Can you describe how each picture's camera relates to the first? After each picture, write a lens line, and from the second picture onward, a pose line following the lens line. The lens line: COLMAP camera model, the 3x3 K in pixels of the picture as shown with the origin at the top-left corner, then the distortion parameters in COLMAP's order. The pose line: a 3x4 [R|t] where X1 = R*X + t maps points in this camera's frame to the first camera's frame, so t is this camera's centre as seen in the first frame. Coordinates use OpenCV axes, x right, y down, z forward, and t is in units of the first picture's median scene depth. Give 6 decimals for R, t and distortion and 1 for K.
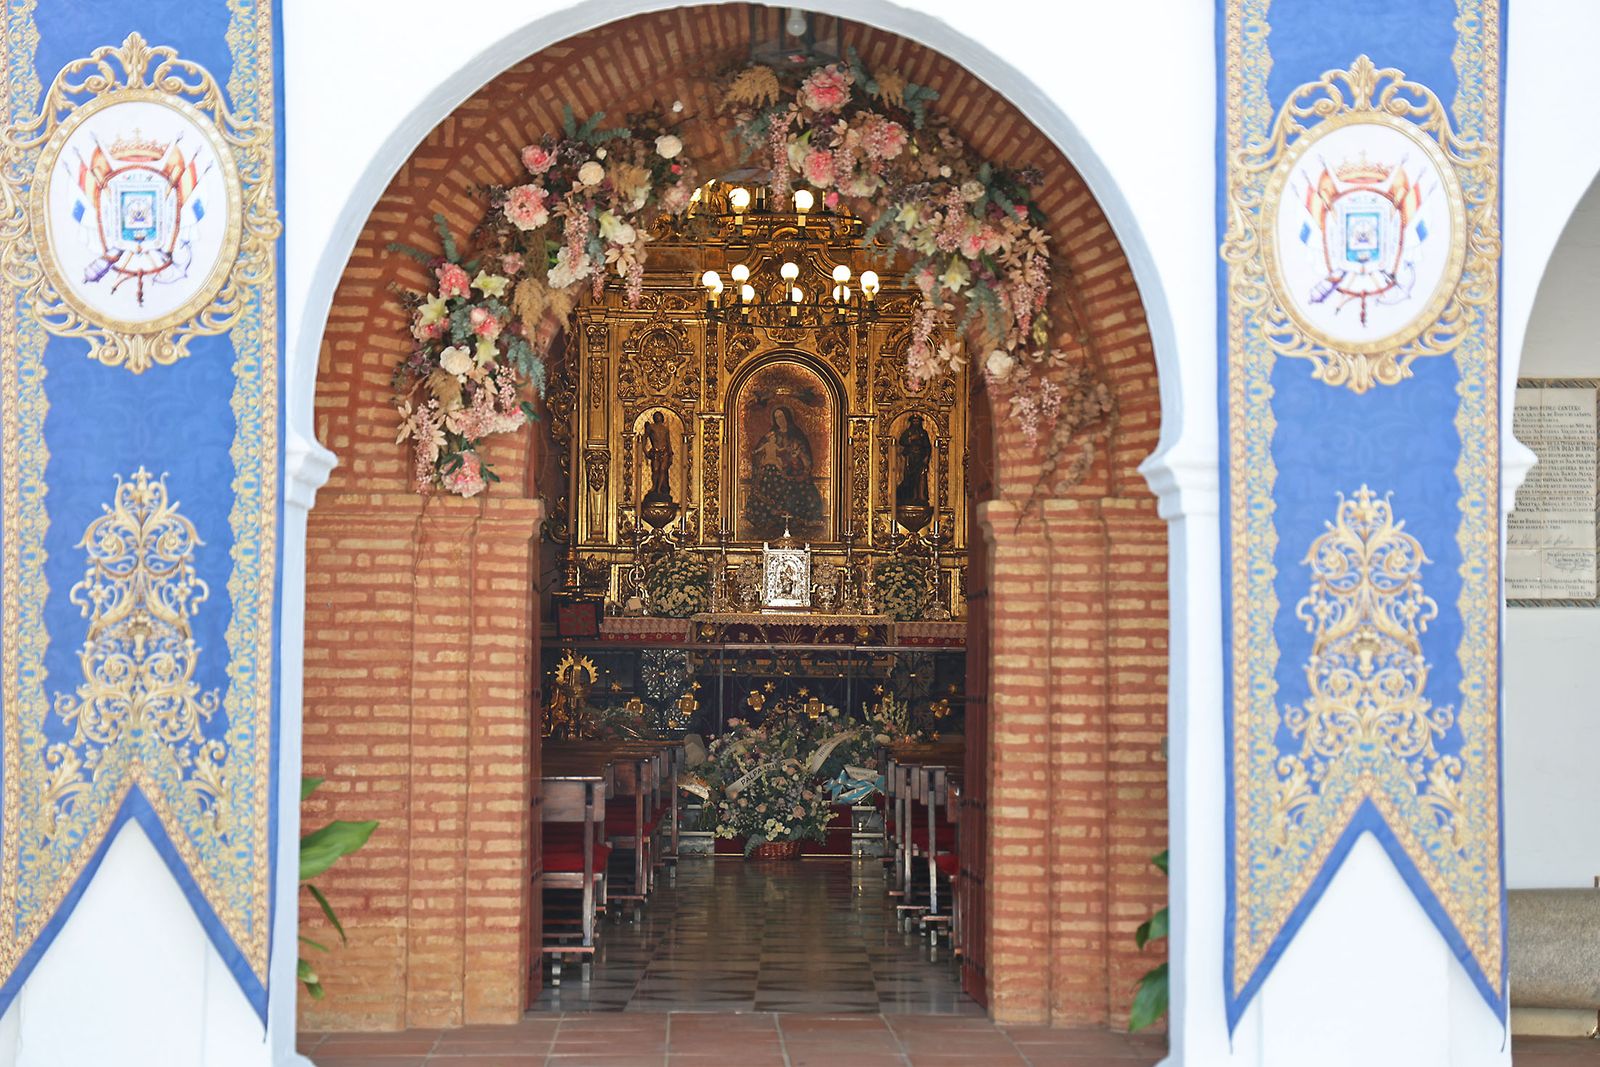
lens RADIAL K [[3330.0, 0, 800.0], [0, 3330.0, 533.5], [0, 0, 1]] dist [0.012140, 5.450101]
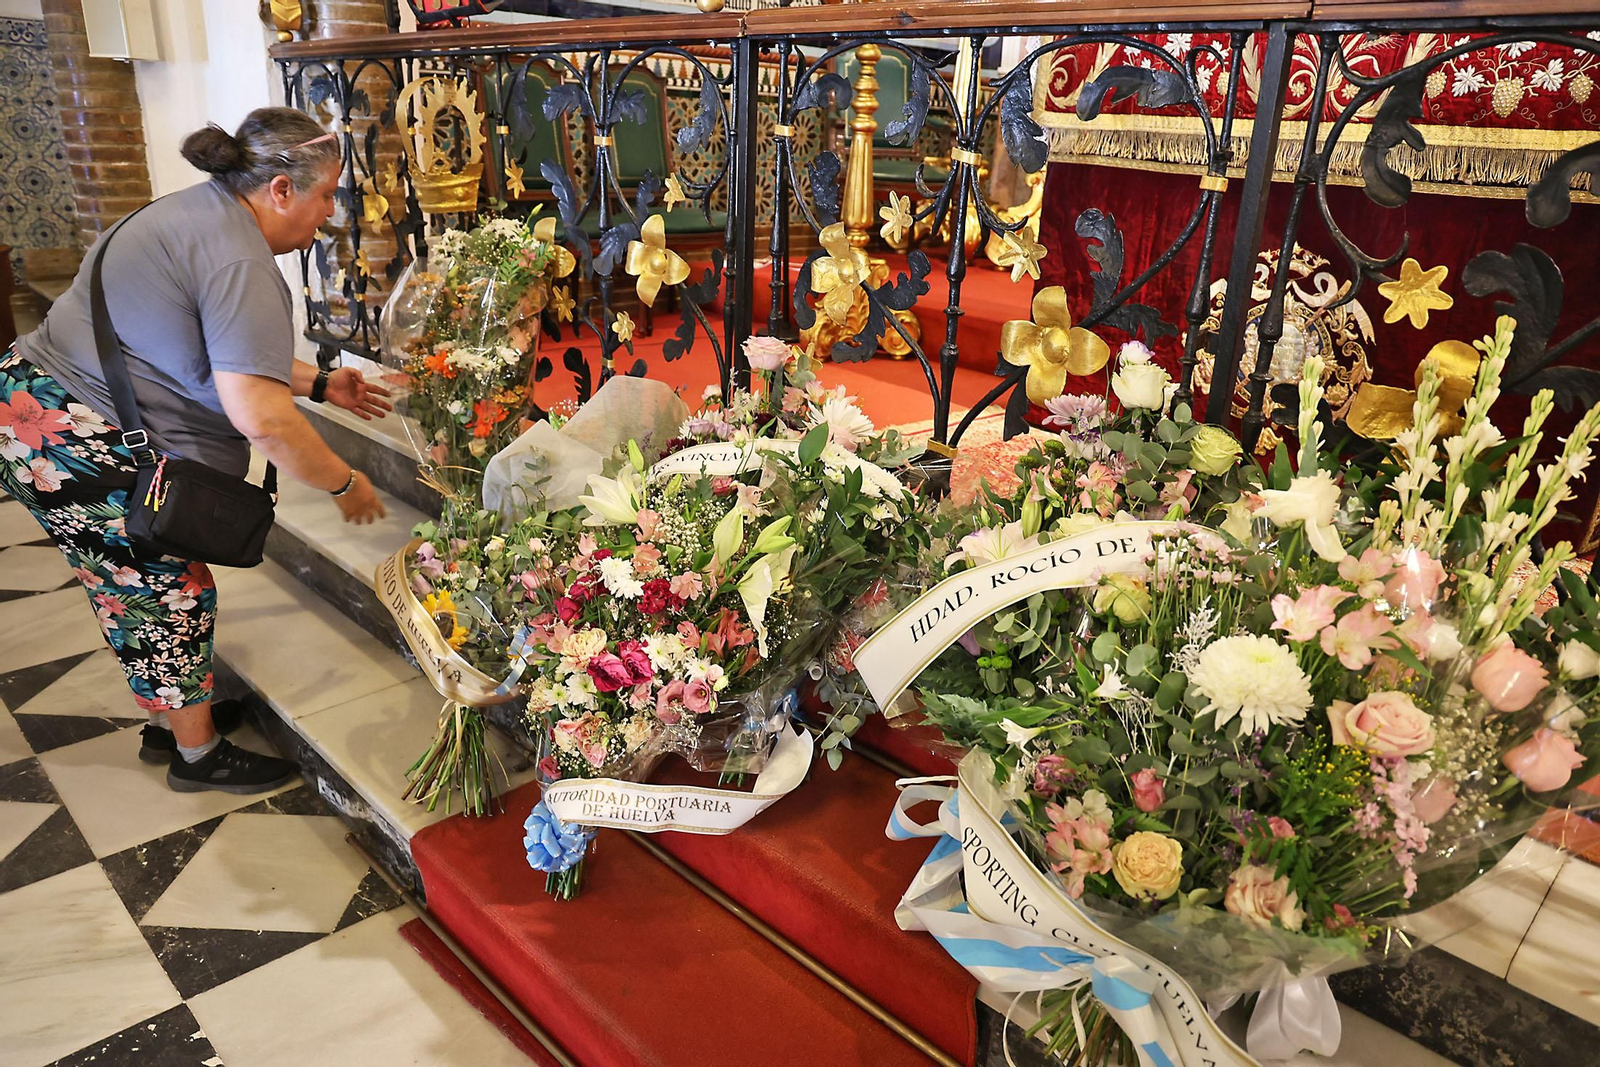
lens RADIAL K [[1104.4, 0, 803.1], [0, 1104.4, 552.6], [0, 0, 1]] dist [-0.112162, 0.082949]
pose [[0.710621, 0.271109, -0.649245, 0.034021], [-0.003240, 0.924030, 0.382306, 0.034136], [0.703568, -0.269571, 0.657513, 0.824280]]
